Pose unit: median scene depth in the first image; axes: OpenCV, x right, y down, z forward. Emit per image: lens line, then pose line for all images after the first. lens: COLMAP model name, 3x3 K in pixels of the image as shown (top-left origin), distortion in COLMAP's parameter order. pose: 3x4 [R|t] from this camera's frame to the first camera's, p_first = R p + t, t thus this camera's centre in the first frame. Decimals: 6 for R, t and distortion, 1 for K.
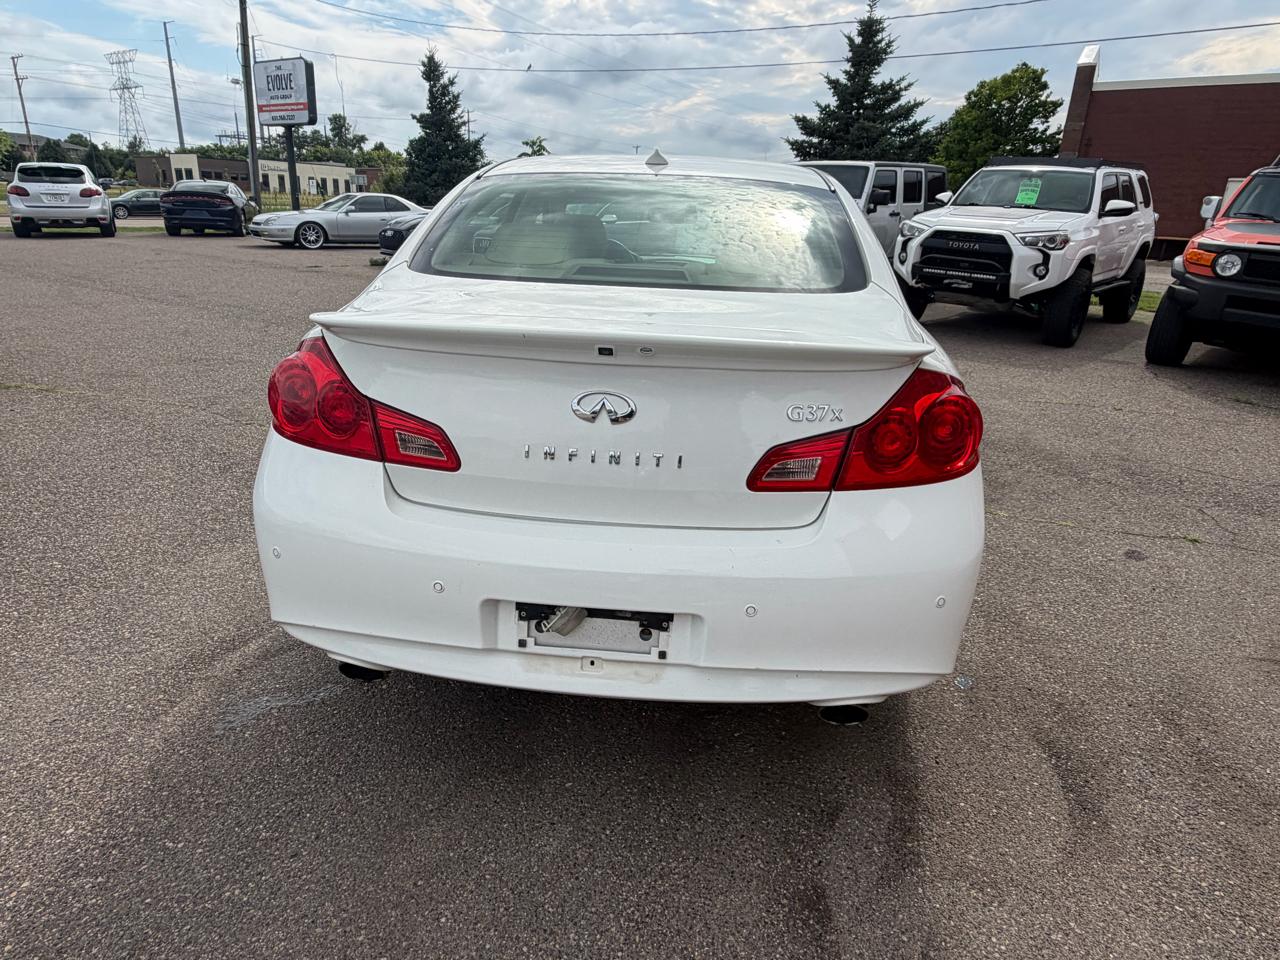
lens RADIAL K [[752.3, 0, 640.0], [0, 752.3, 480.0], [0, 0, 1]] dist [0.003823, -0.002005]
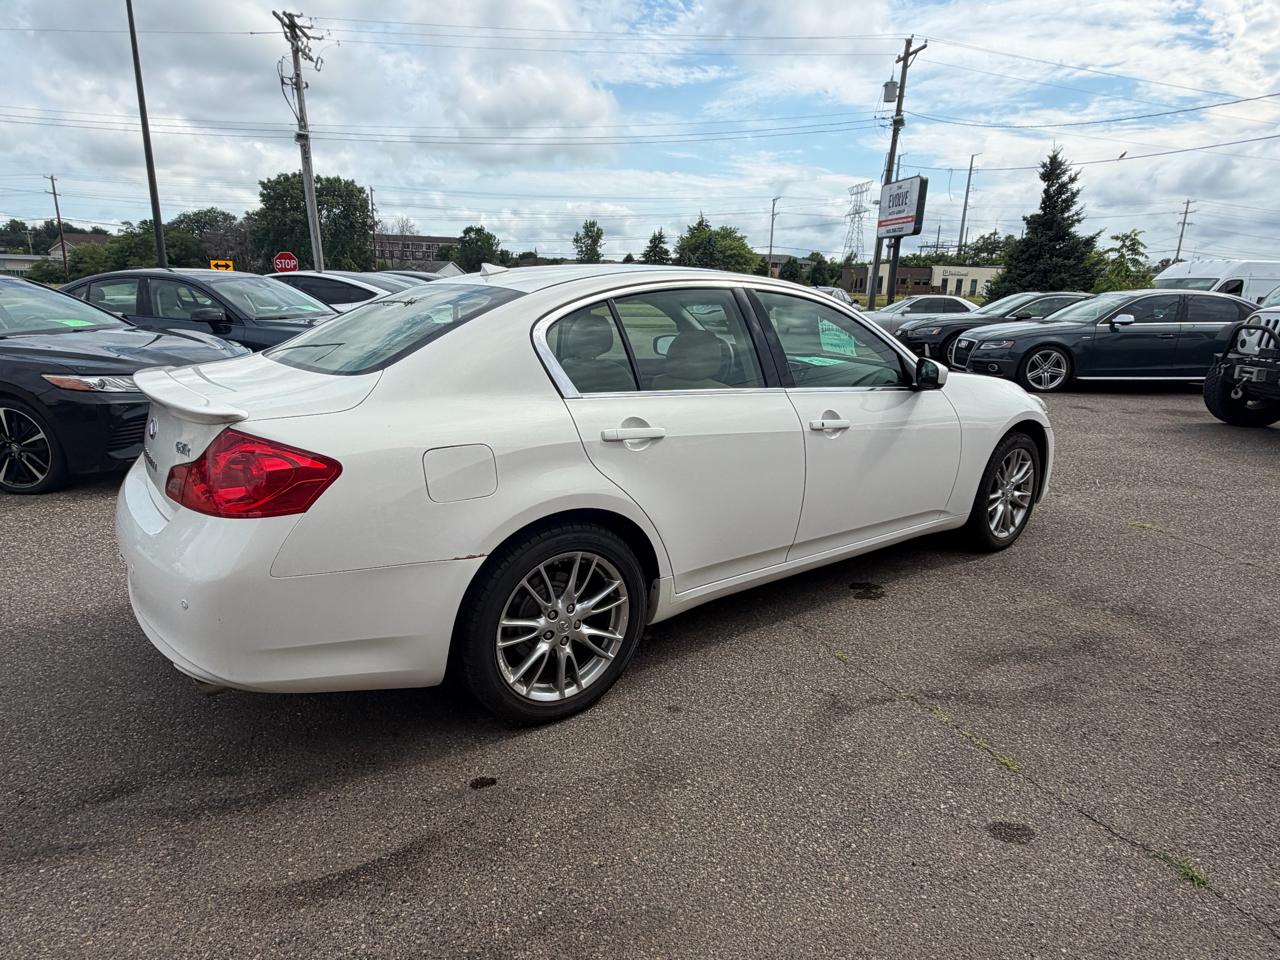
lens RADIAL K [[759.3, 0, 640.0], [0, 759.3, 480.0], [0, 0, 1]] dist [0.005028, -0.000218]
pose [[0.676060, 0.159325, -0.719415, 1.799156], [-0.248207, 0.968525, -0.018756, -0.208000], [0.693783, 0.191244, 0.694327, 0.579632]]
